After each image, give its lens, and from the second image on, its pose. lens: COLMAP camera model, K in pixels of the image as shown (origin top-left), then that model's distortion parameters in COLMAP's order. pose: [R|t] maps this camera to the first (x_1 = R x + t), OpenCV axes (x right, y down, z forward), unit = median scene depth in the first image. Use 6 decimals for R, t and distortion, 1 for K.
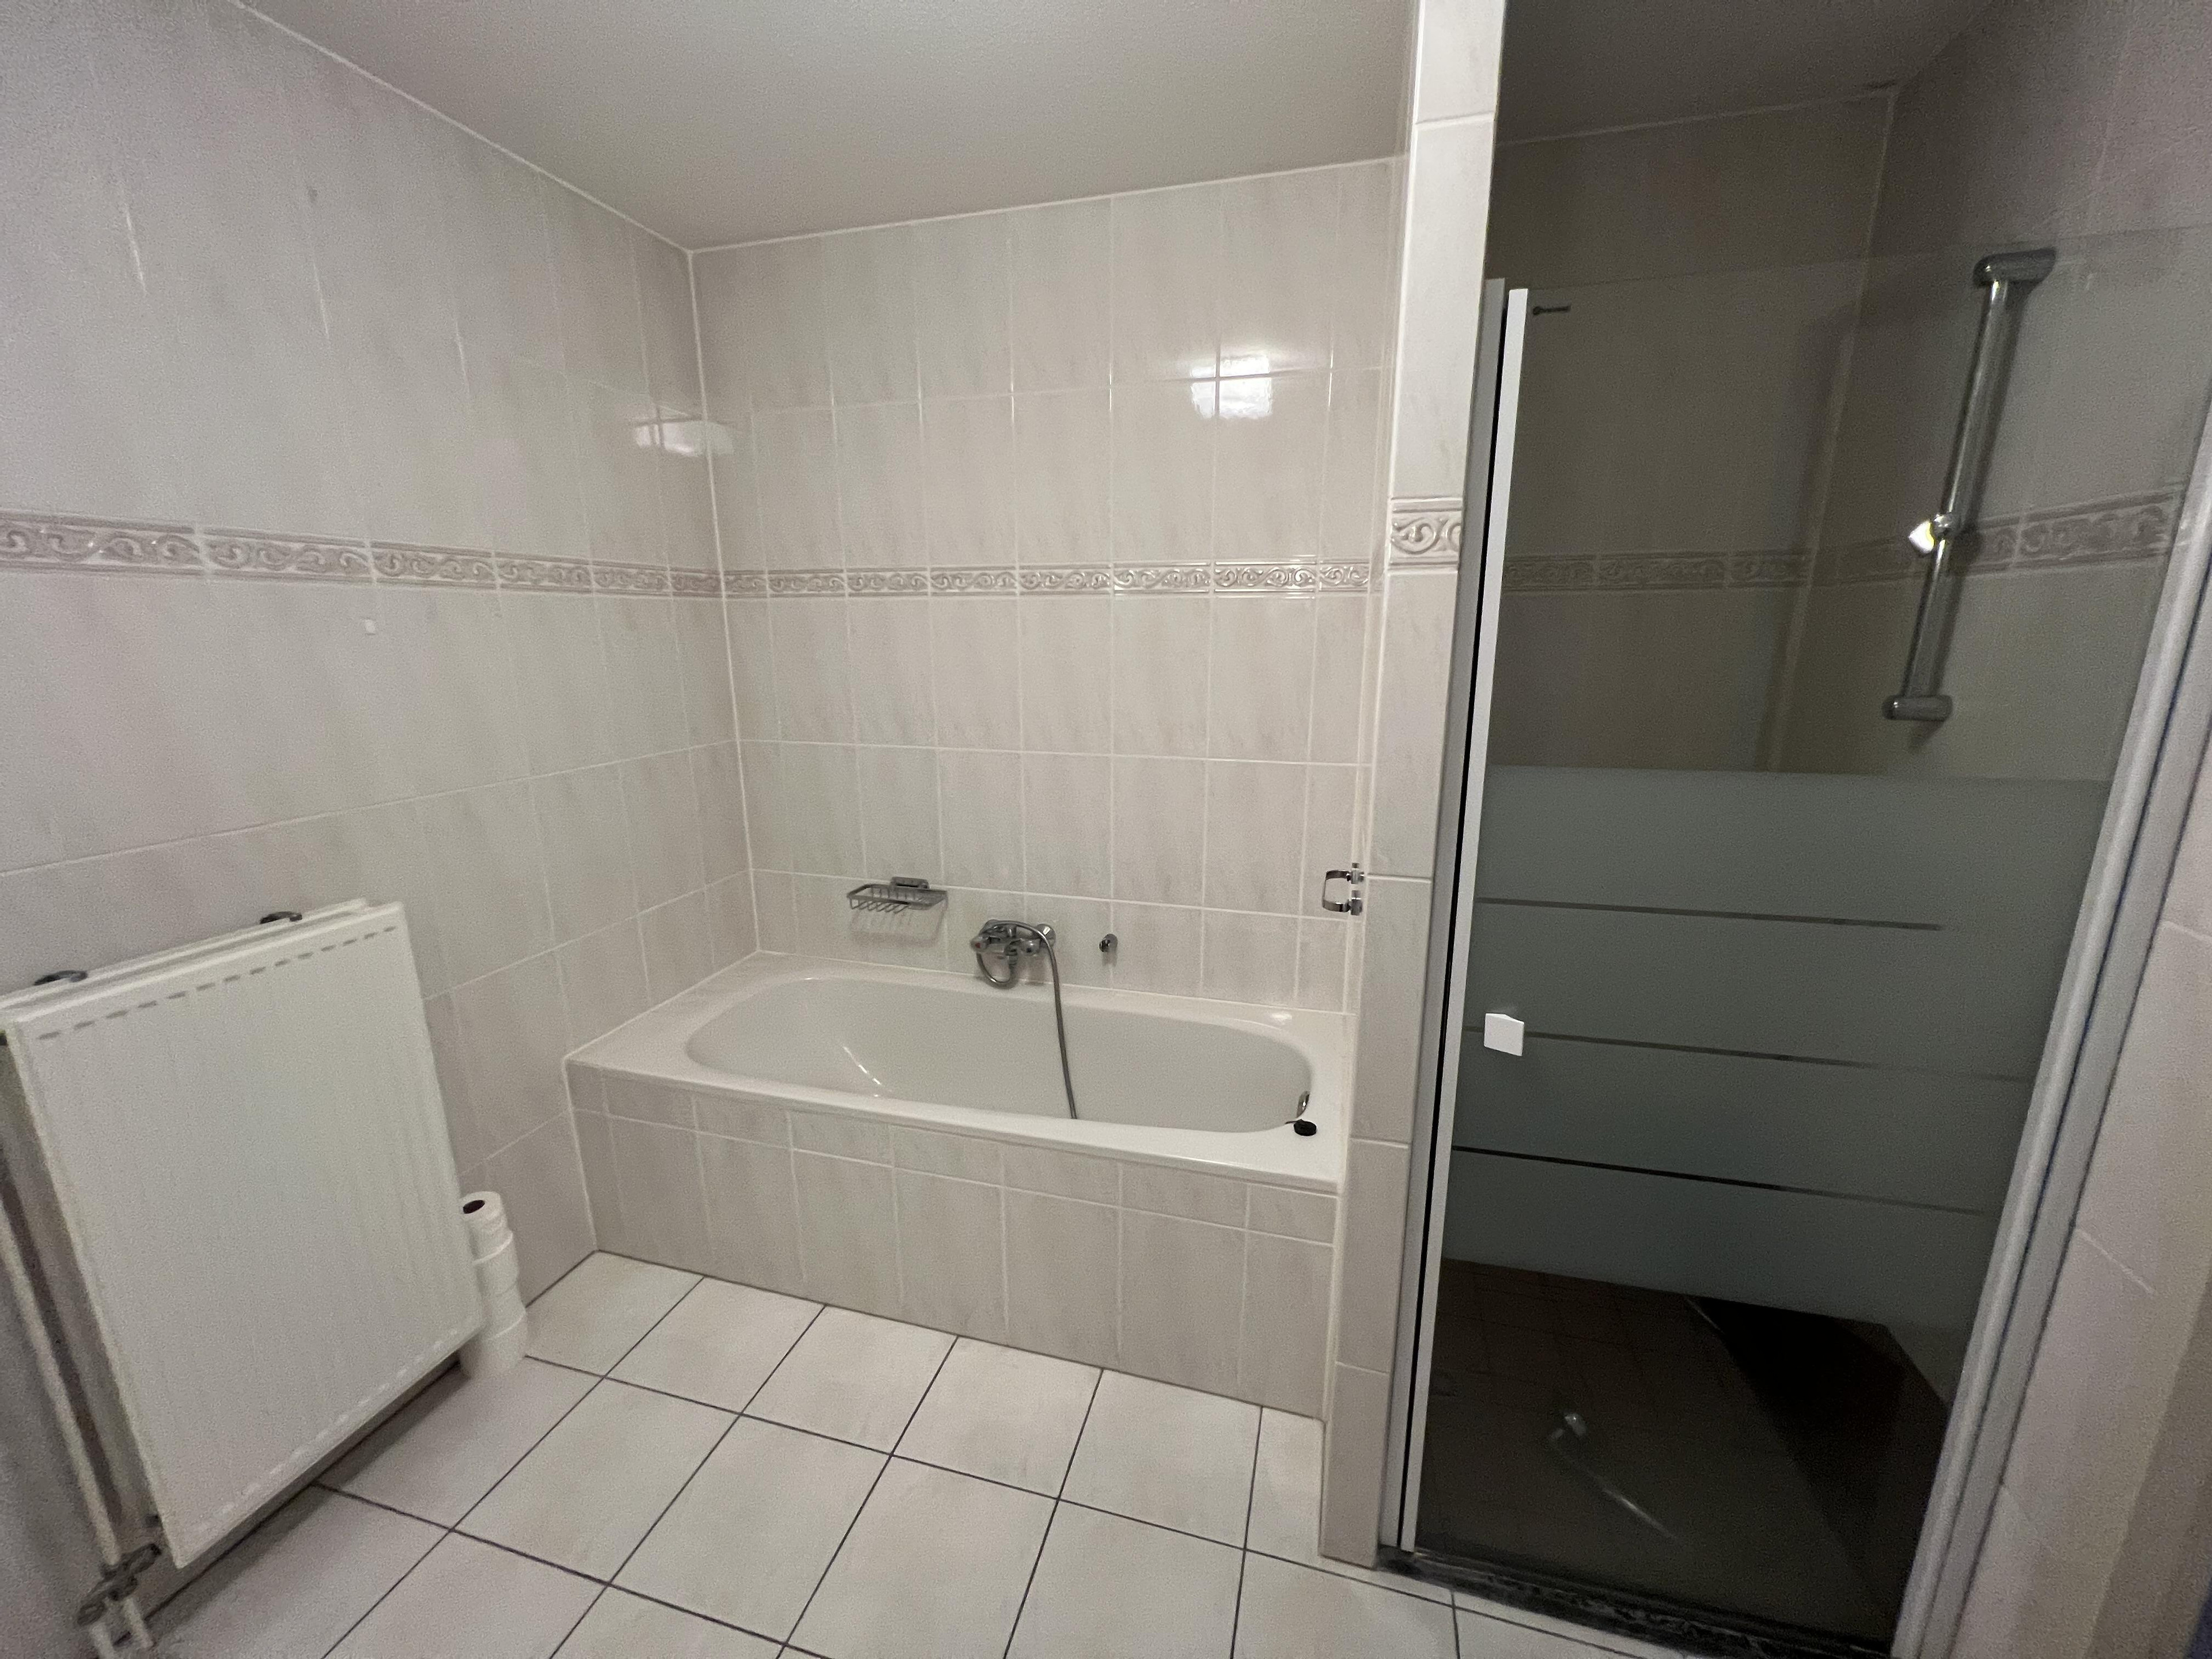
lens RADIAL K [[885.7, 0, 1103.5], [0, 885.7, 838.2], [0, 0, 1]] dist [0.000132, 0.000089]
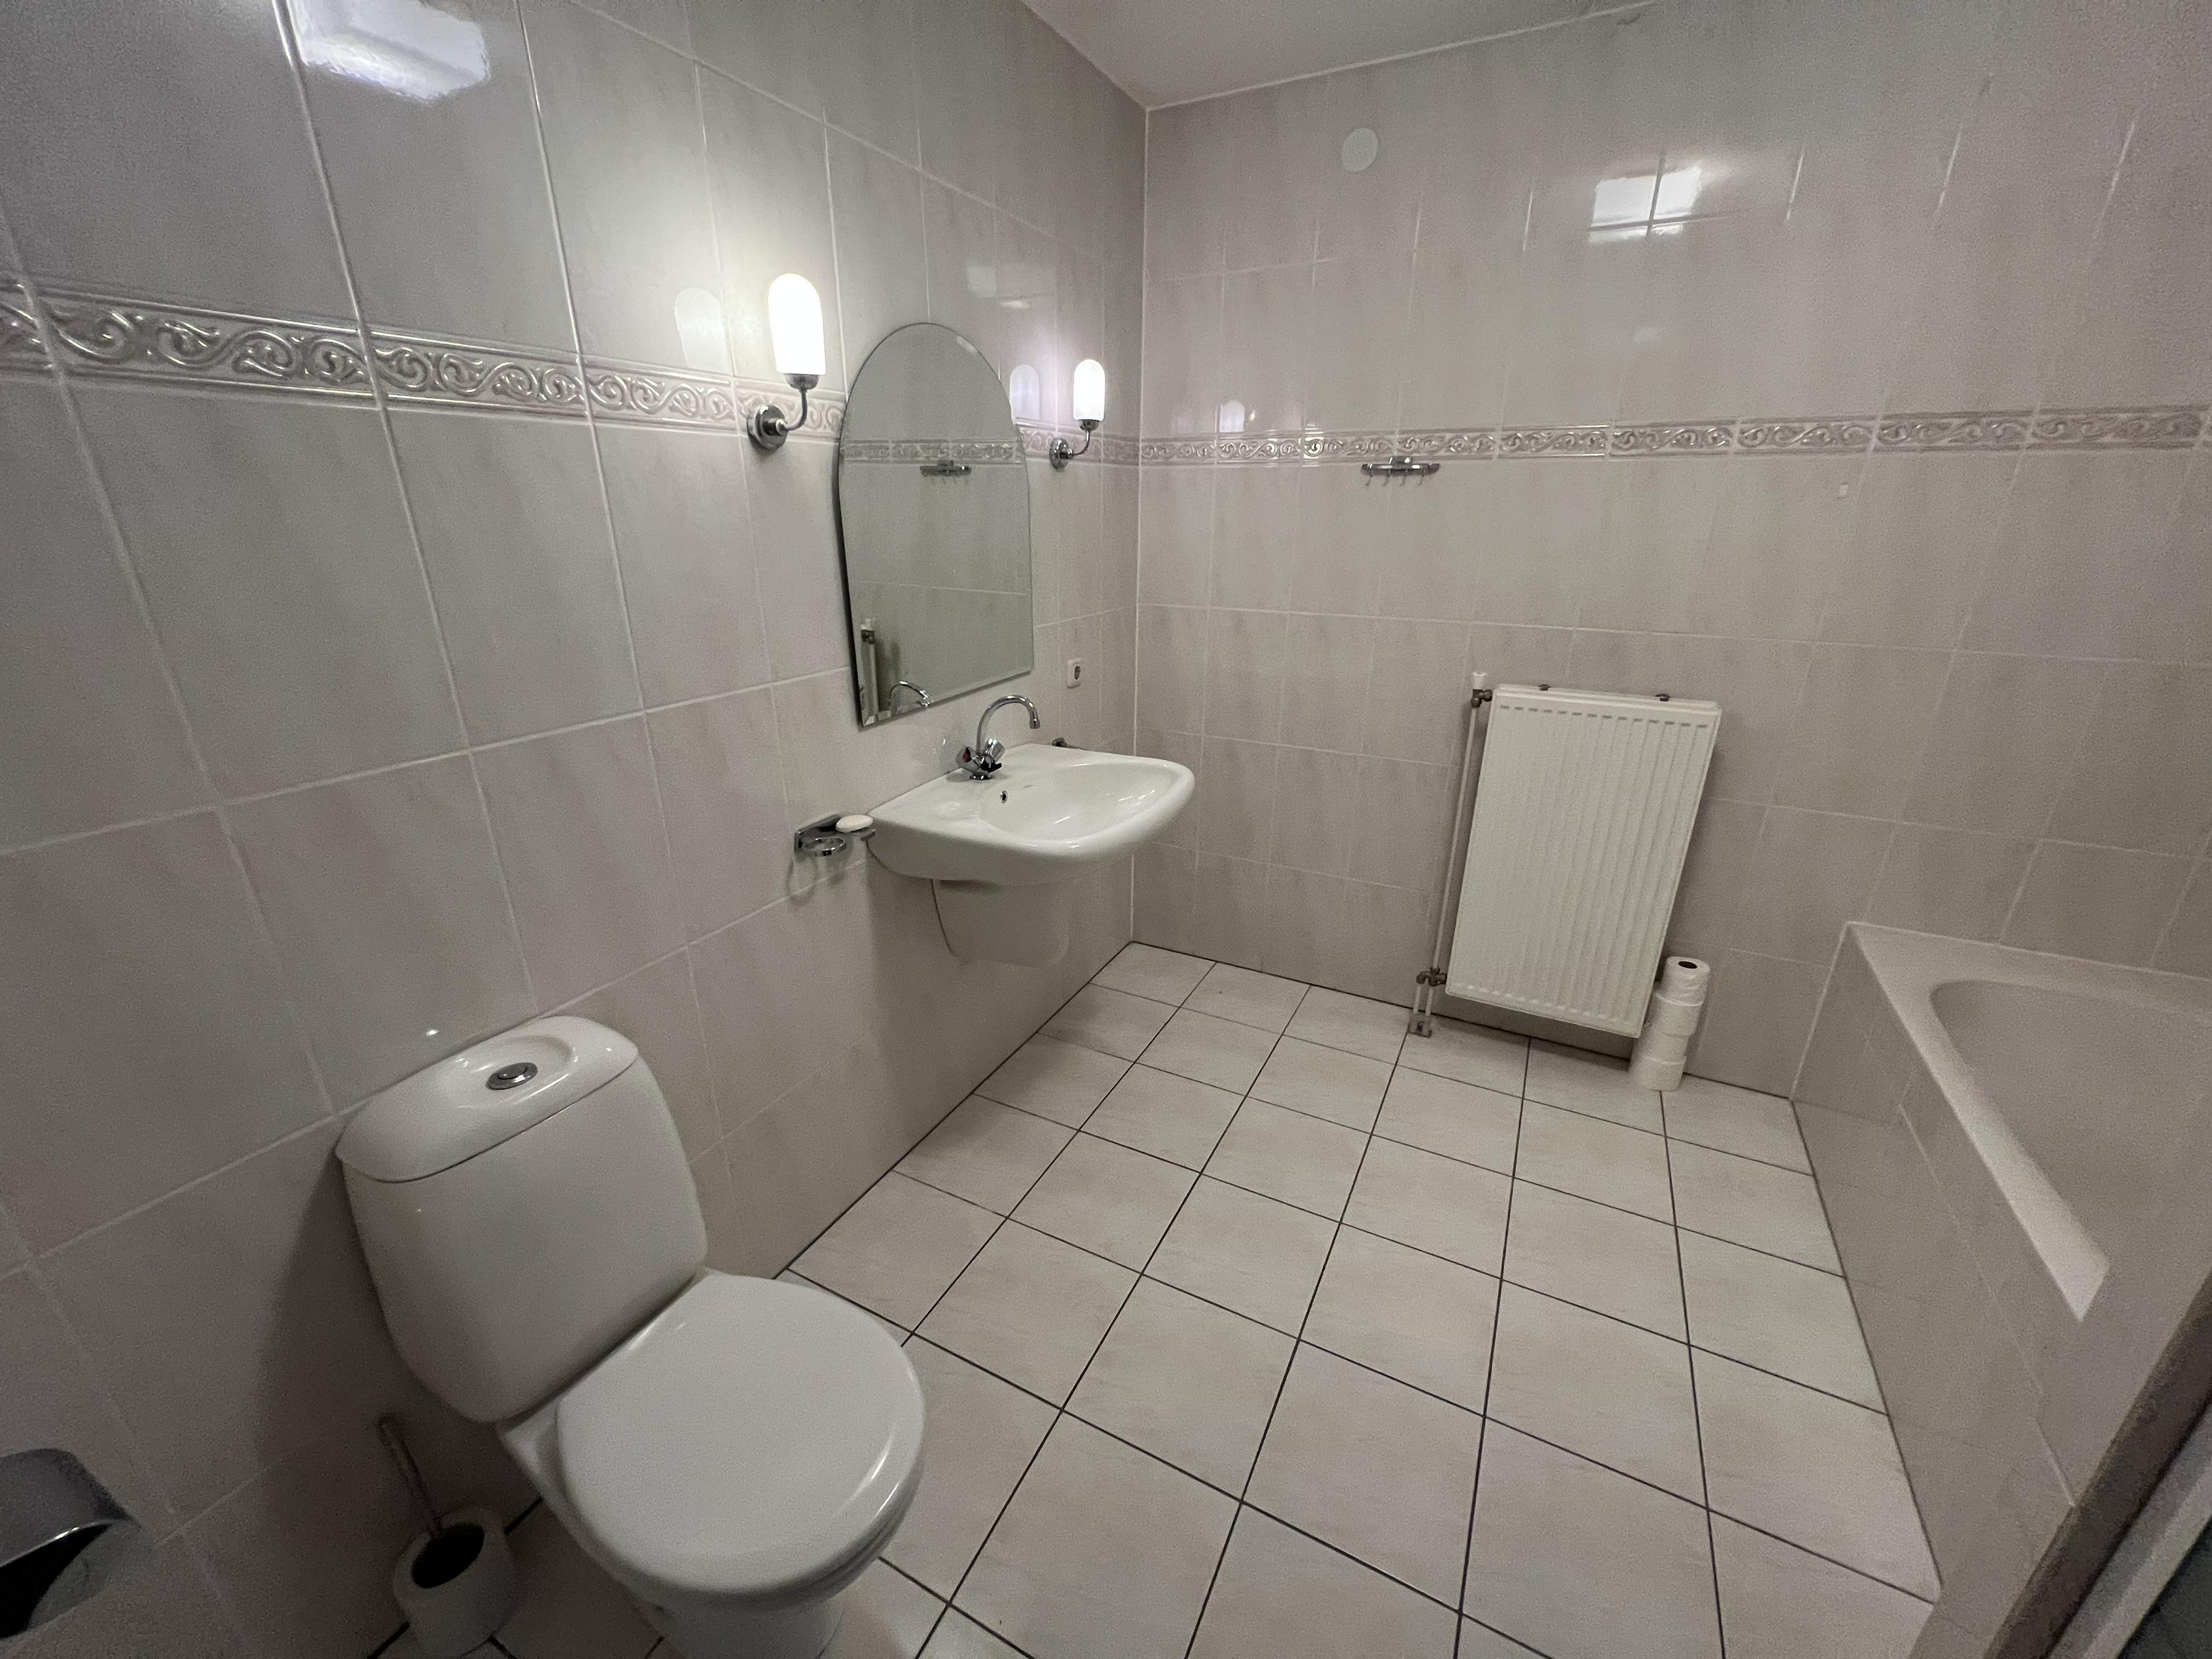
lens RADIAL K [[885.3, 0, 1104.4], [0, 885.3, 838.8], [0, 0, 1]] dist [-0.001123, 0.000239]
pose [[-0.212548, 0.349929, -0.912345, 0.667963], [-0.229489, 0.889688, 0.394703, -0.066674], [0.949820, 0.293266, -0.108797, 0.336237]]
